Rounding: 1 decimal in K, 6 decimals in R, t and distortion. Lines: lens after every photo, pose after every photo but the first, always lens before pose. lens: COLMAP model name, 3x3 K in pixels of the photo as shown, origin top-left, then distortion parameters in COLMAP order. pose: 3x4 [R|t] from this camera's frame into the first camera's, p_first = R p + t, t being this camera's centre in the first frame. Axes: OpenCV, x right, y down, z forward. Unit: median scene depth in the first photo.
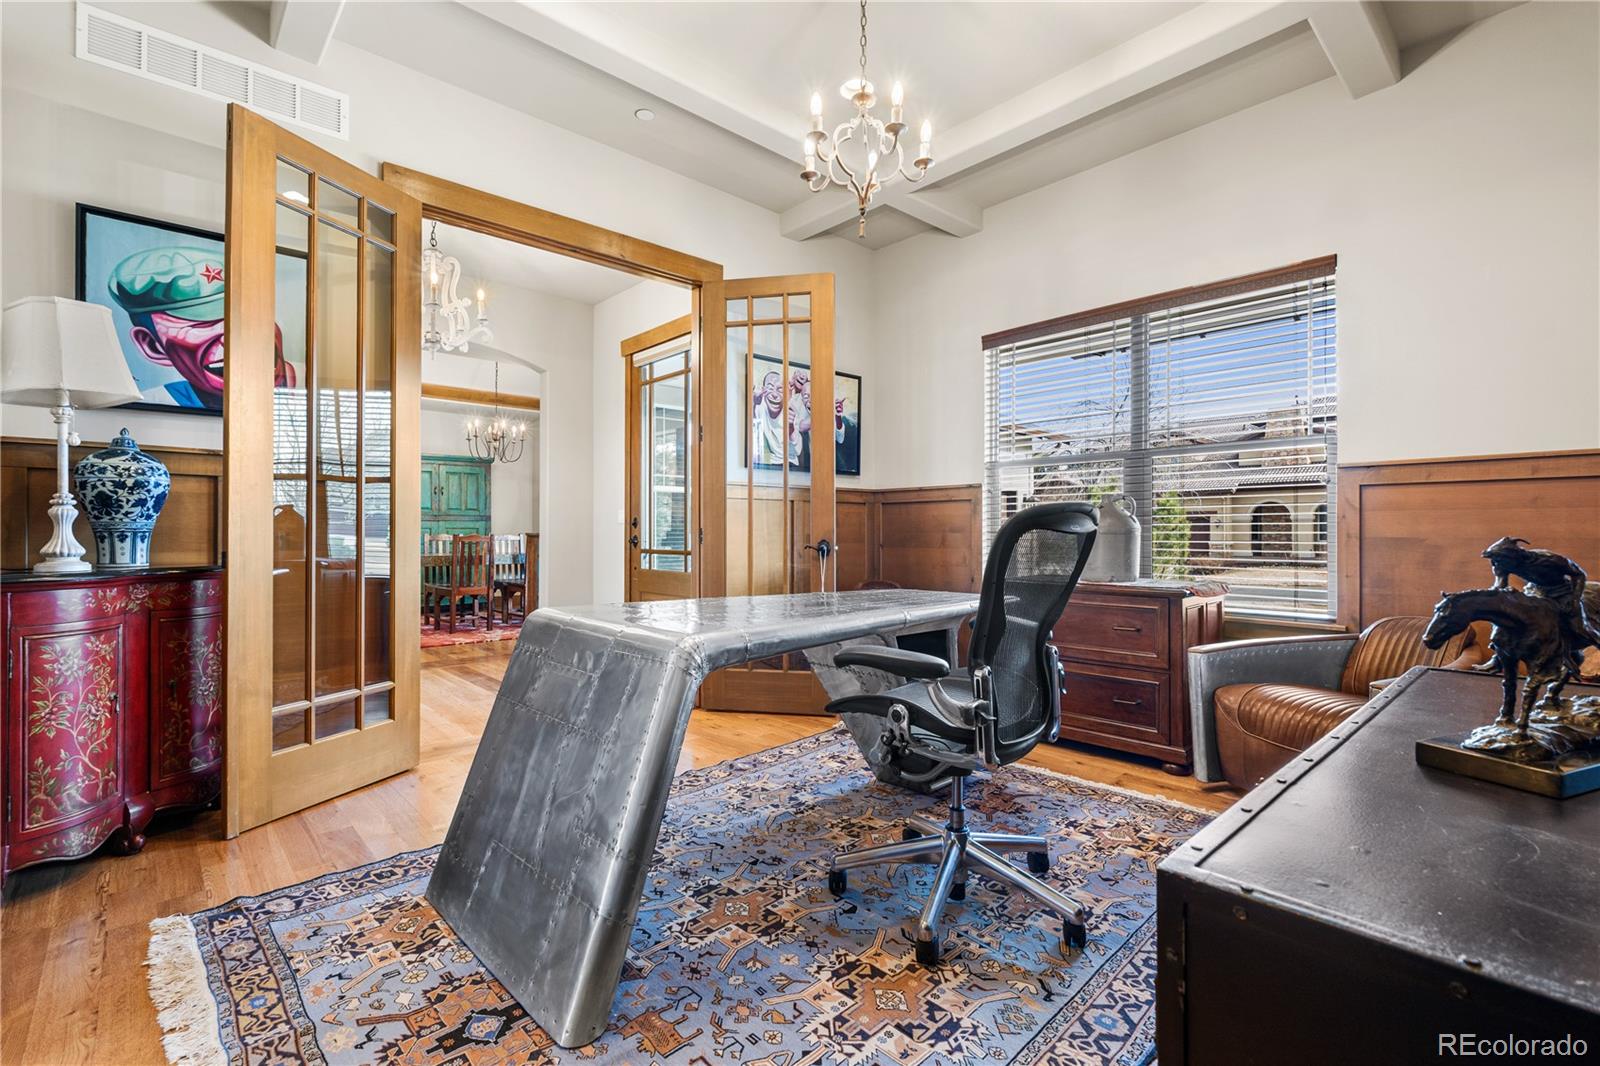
lens RADIAL K [[720.0, 0, 798.9], [0, 720.0, 532.2], [0, 0, 1]] dist [-0.002690, -0.000669]
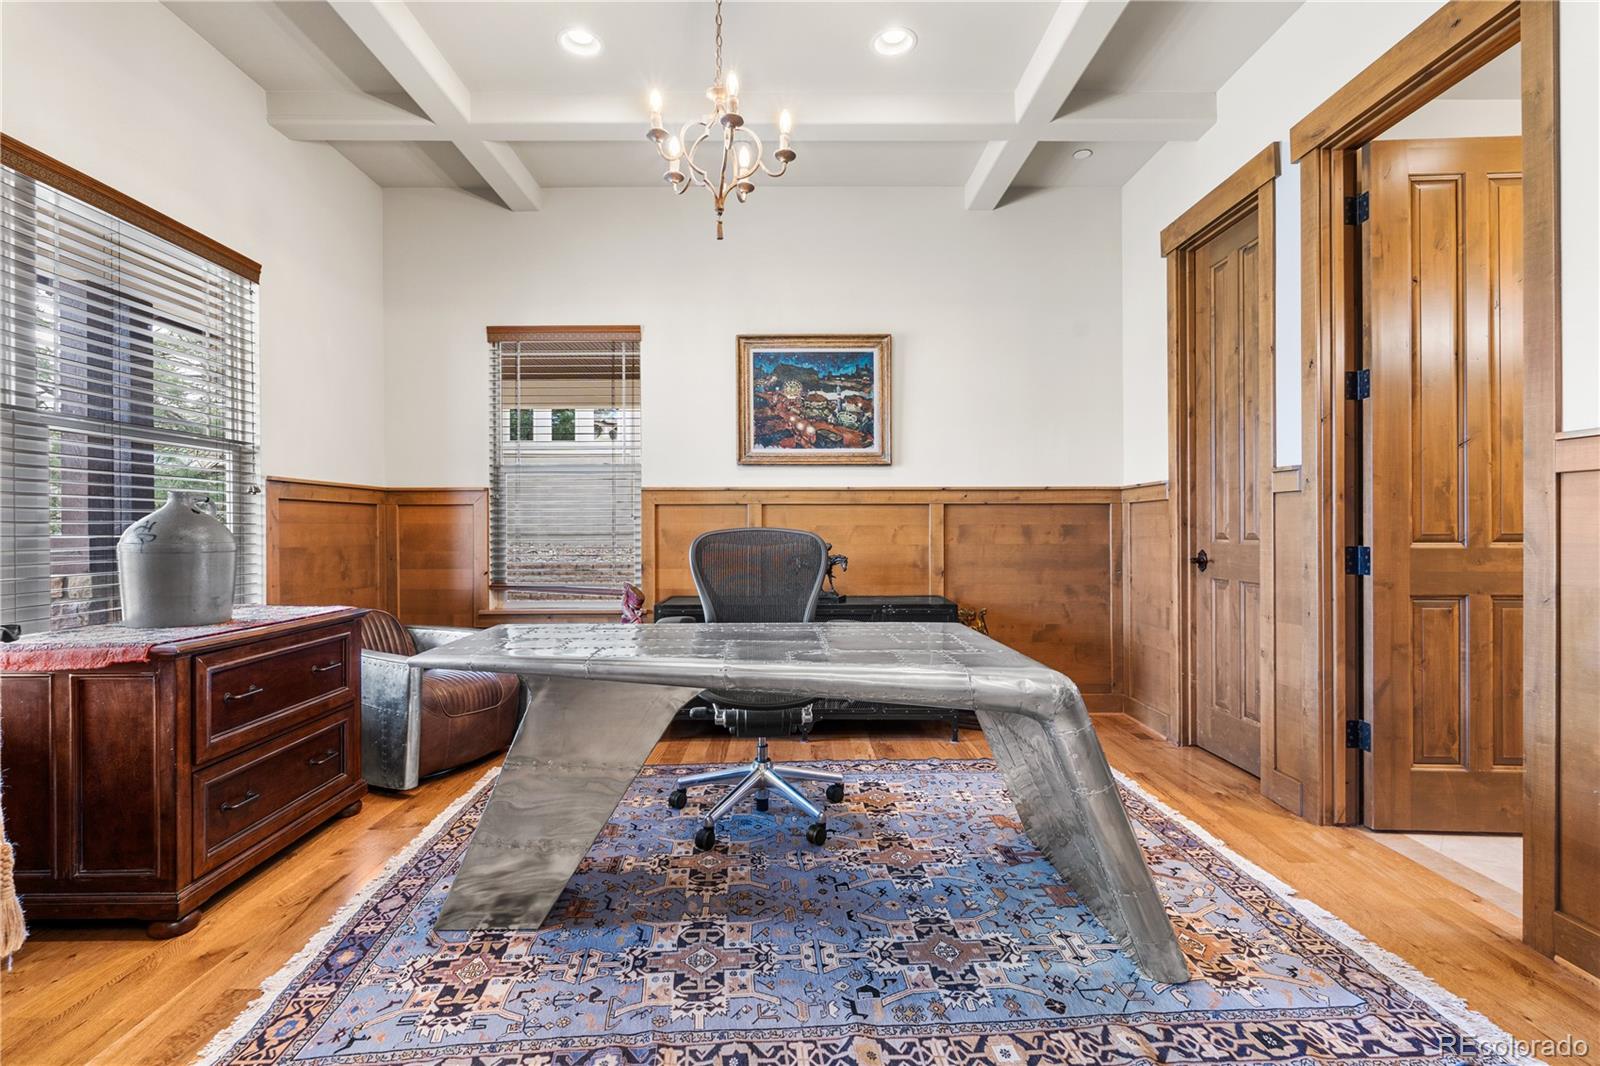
lens RADIAL K [[720.0, 0, 793.3], [0, 720.0, 529.7], [0, 0, 1]] dist [-0.002690, -0.000669]
pose [[-0.741464, -0.001566, 0.670990, -0.760260], [-0.001315, 0.999999, 0.000880, -0.034603], [-0.670991, -0.000230, -0.741466, 2.003509]]
